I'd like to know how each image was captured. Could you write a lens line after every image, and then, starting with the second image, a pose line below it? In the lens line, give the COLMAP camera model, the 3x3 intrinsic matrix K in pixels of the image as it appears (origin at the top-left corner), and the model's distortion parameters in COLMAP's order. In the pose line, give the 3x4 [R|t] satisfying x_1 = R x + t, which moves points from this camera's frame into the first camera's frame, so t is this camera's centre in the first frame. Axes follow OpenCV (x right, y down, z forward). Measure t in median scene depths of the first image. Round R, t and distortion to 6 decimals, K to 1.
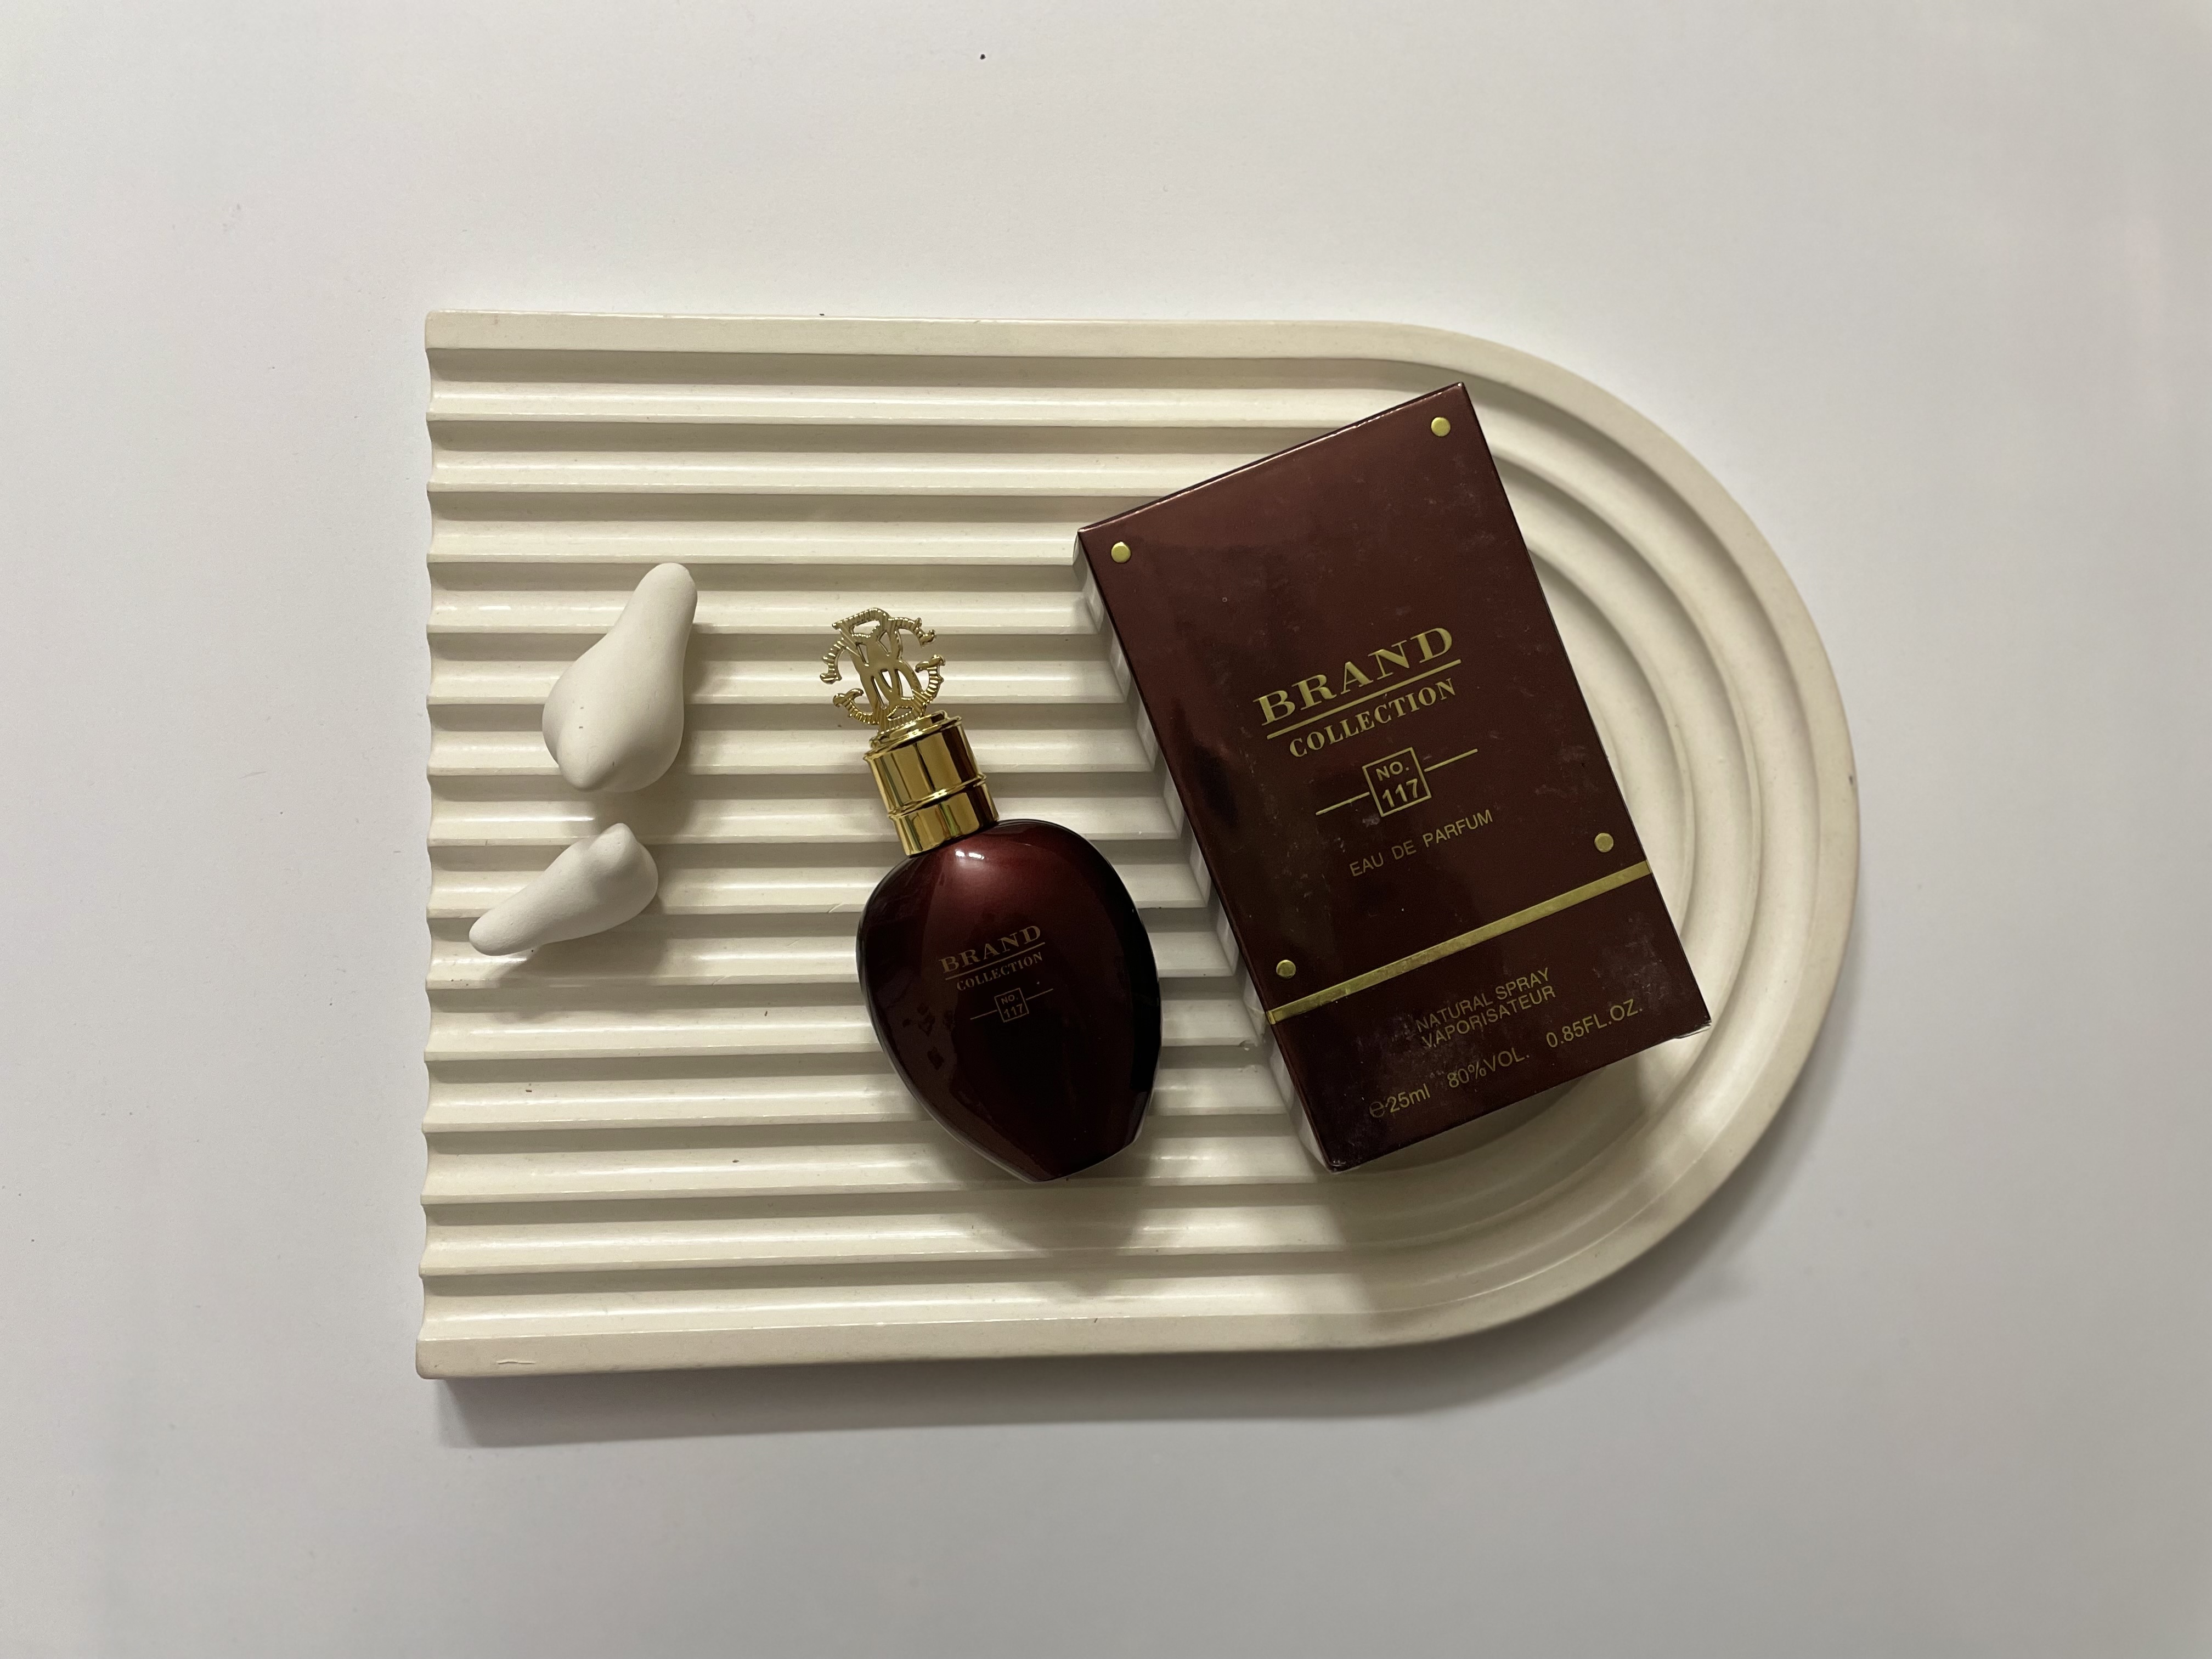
lens RADIAL K [[1557.2, 0, 991.9], [0, 1557.2, 852.3], [0, 0, 1]] dist [0.015367, 0.001474]
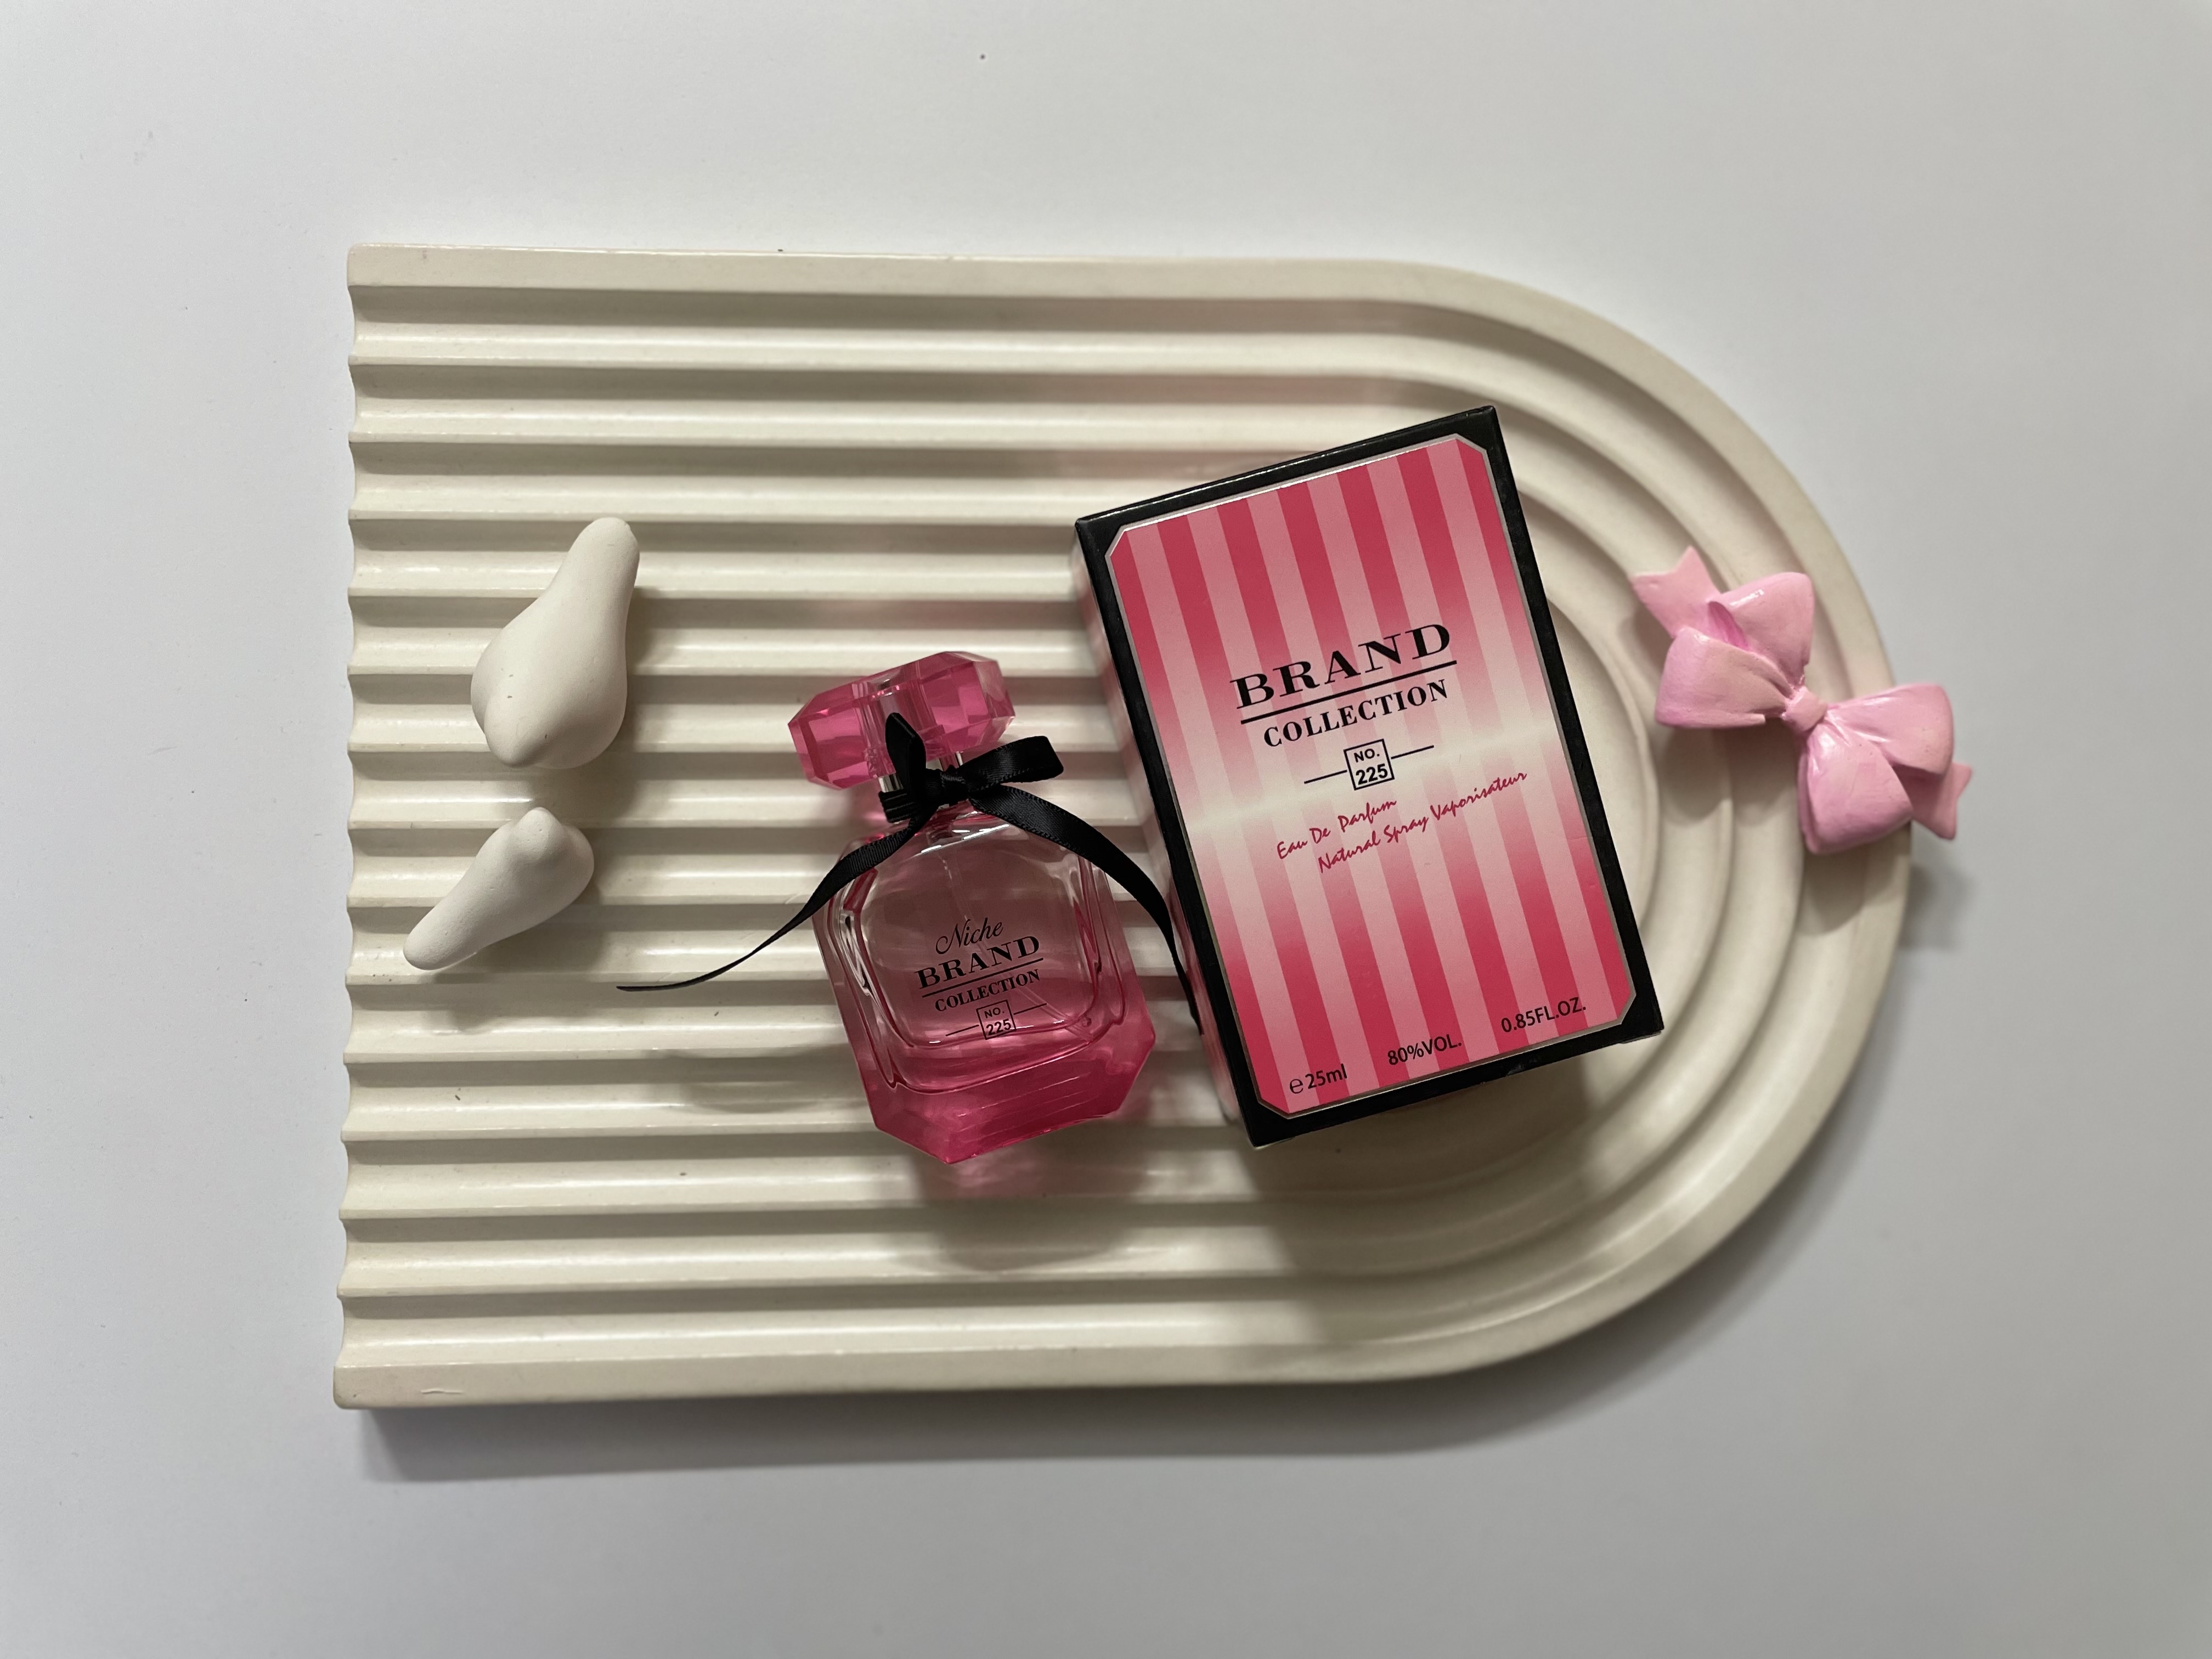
lens RADIAL K [[1690.7, 0, 1141.3], [0, 1690.7, 844.4], [0, 0, 1]] dist [0.047287, -0.090622]
pose [[0.999958, 0.005017, -0.007678, 0.112085], [-0.004992, 0.999982, 0.003248, -0.000452], [0.007694, -0.003210, 0.999965, 0.004054]]
